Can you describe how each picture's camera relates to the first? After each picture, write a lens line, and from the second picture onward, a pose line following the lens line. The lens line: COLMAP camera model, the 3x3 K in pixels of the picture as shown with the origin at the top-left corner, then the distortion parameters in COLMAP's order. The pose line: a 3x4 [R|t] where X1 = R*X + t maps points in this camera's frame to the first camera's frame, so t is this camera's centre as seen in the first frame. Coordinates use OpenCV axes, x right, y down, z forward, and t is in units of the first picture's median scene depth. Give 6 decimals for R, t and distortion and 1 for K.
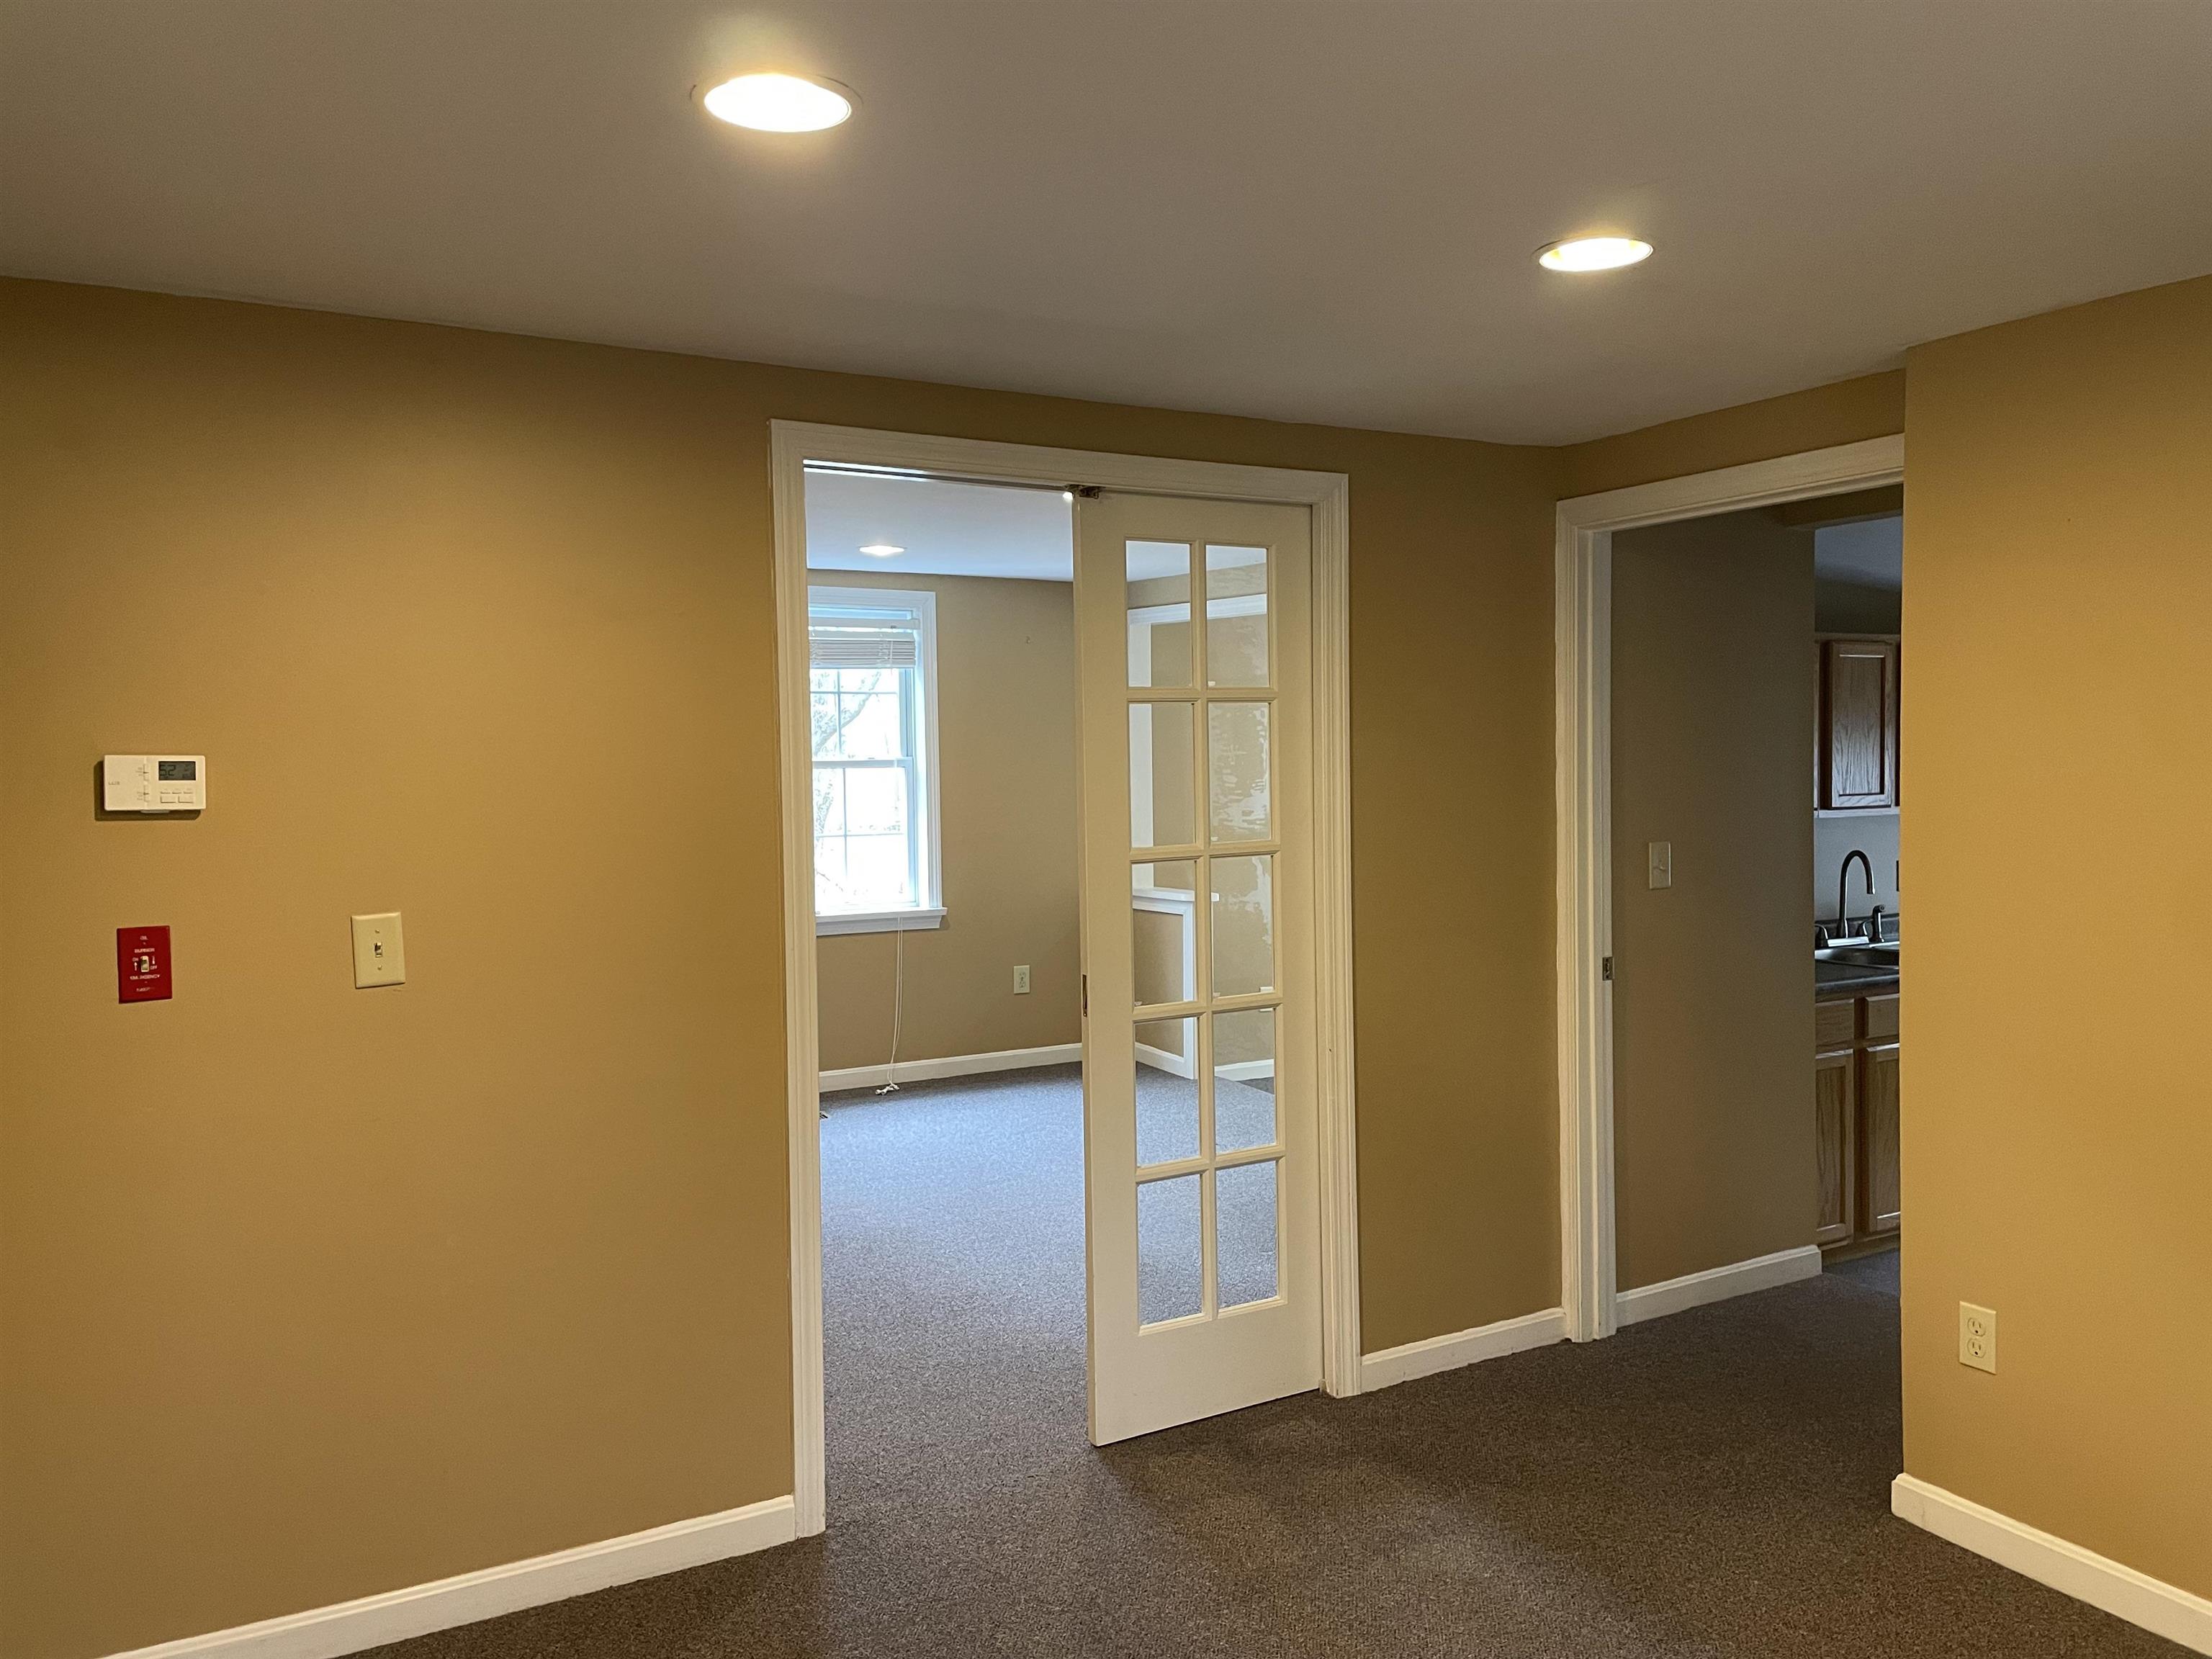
lens RADIAL K [[1662.9, 0, 1100.7], [0, 1662.9, 813.6], [0, 0, 1]] dist [0.089799, -0.111136]
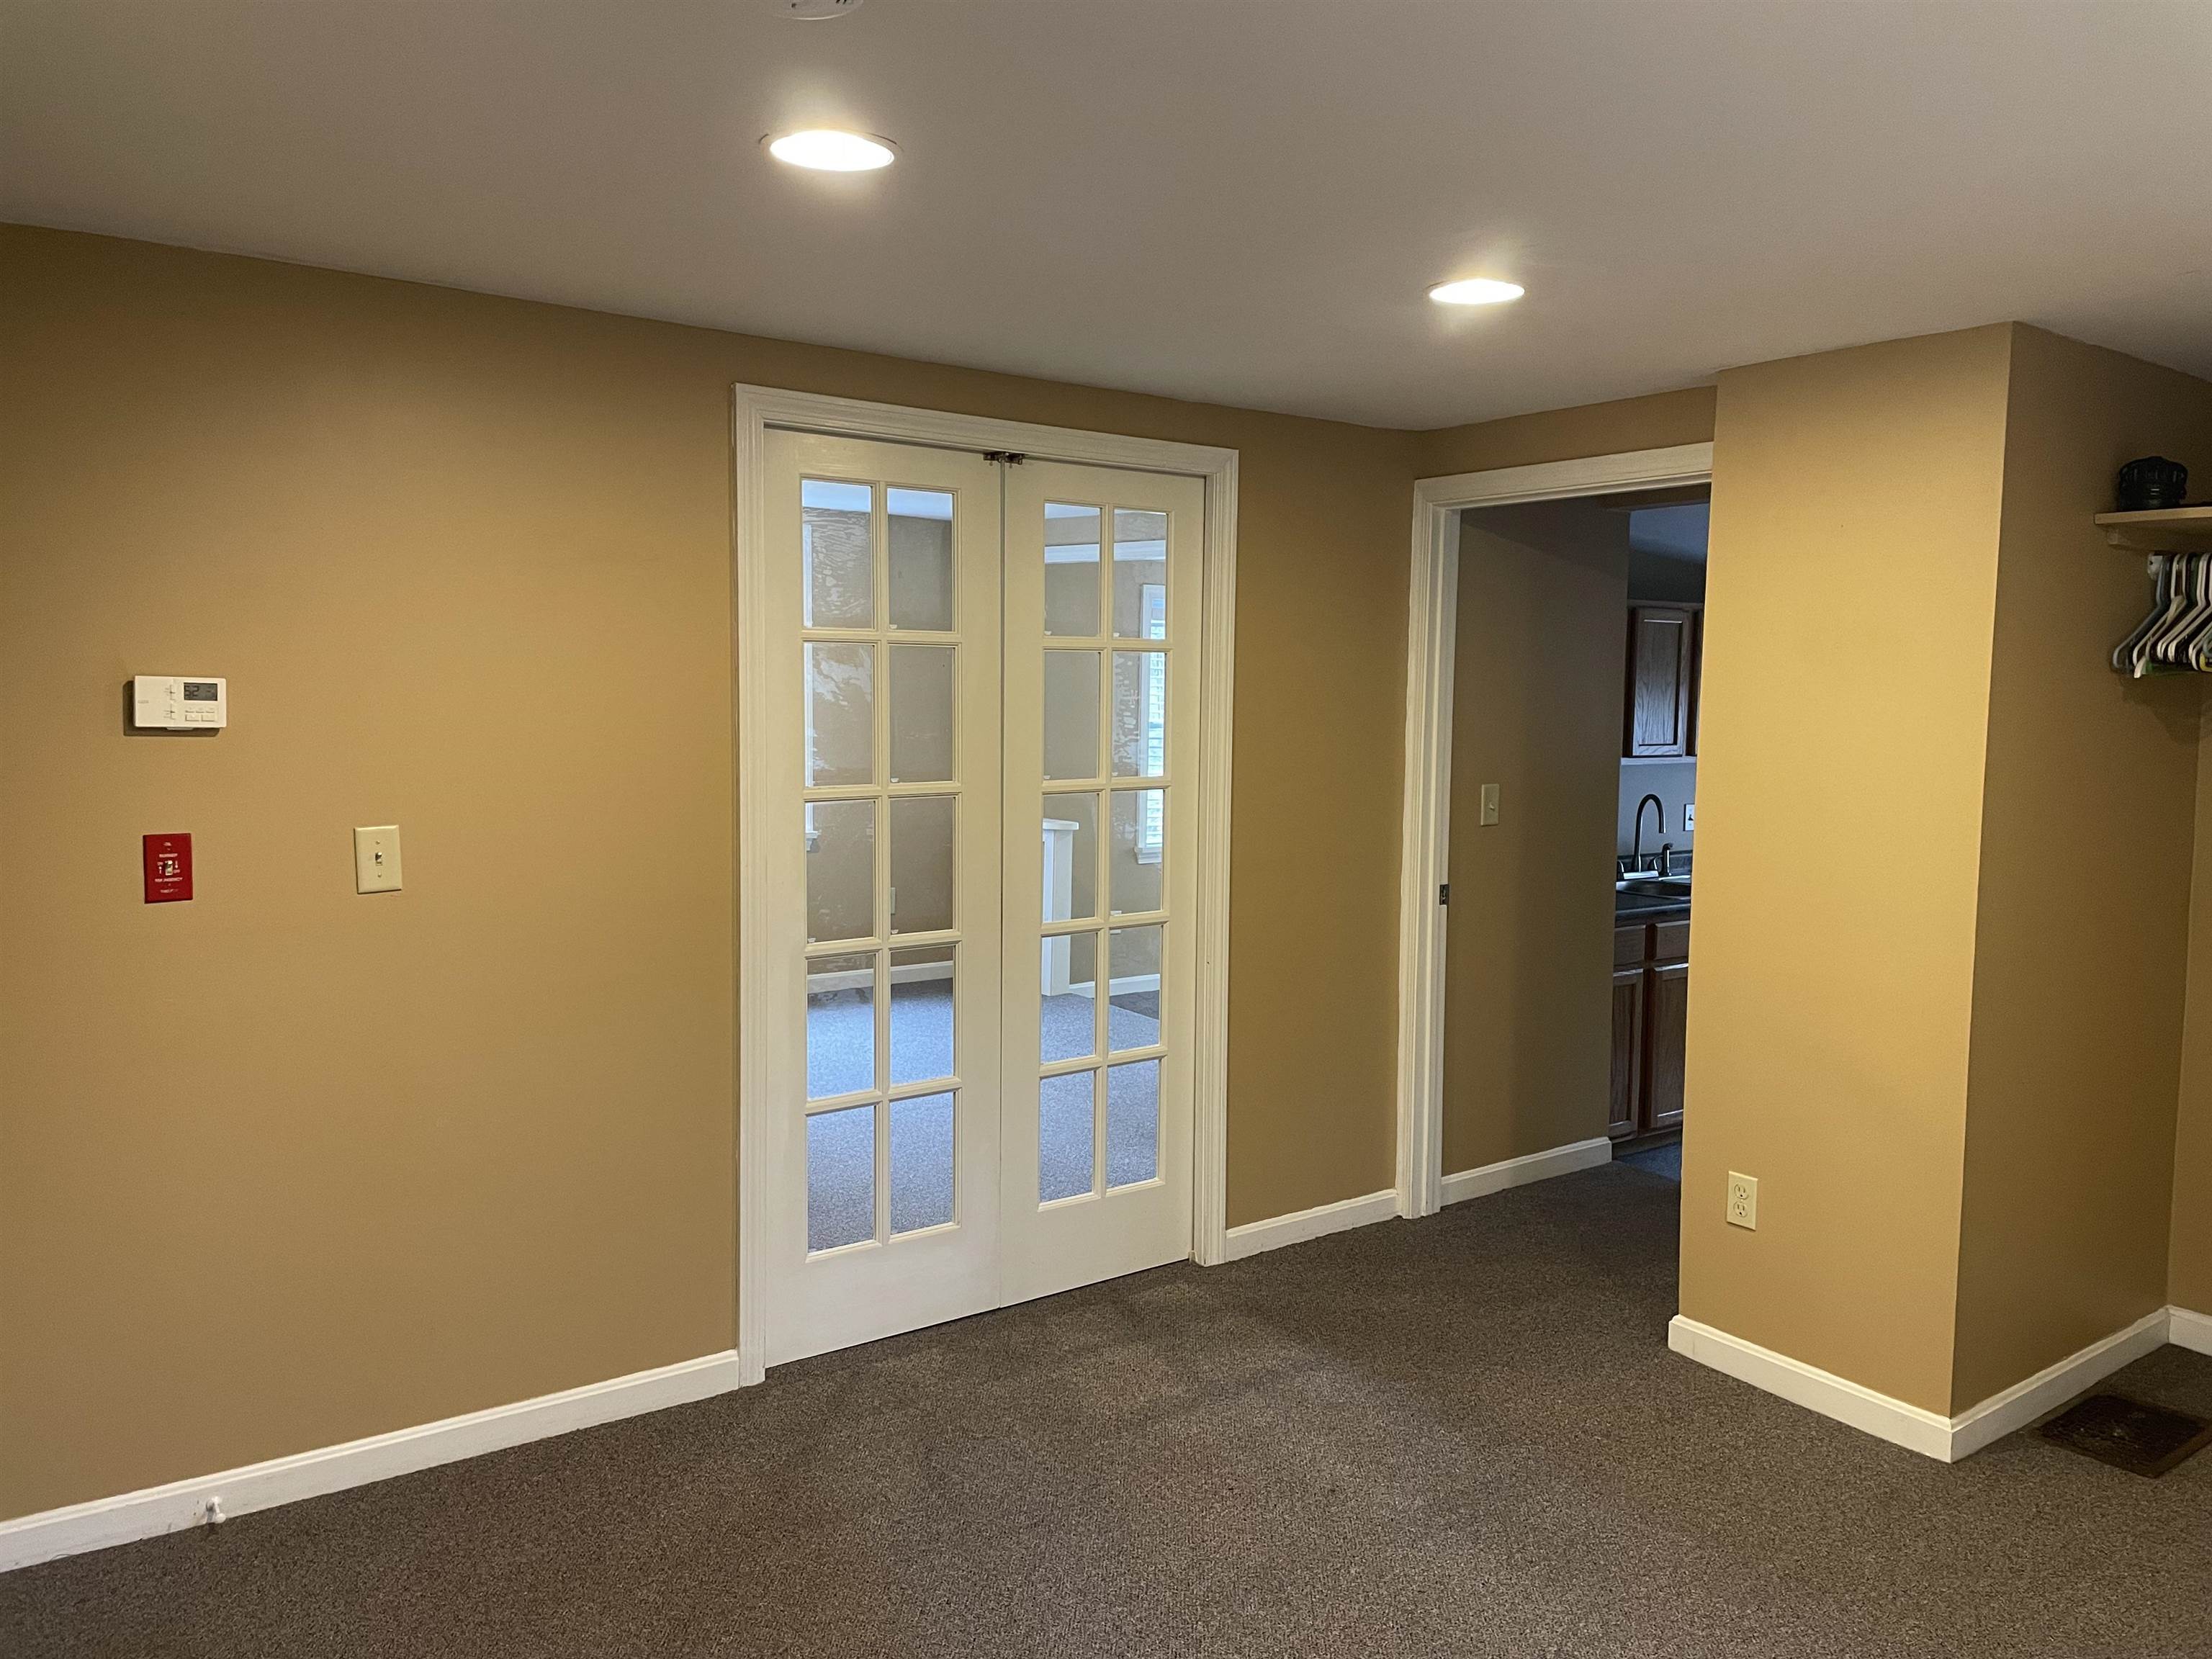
lens RADIAL K [[1664.4, 0, 1109.6], [0, 1664.4, 812.5], [0, 0, 1]] dist [0.102530, -0.135952]
pose [[0.992989, 0.019696, 0.116558, -0.065510], [-0.024622, 0.998857, 0.040975, -0.004883], [-0.115618, -0.043557, 0.992338, -0.113323]]
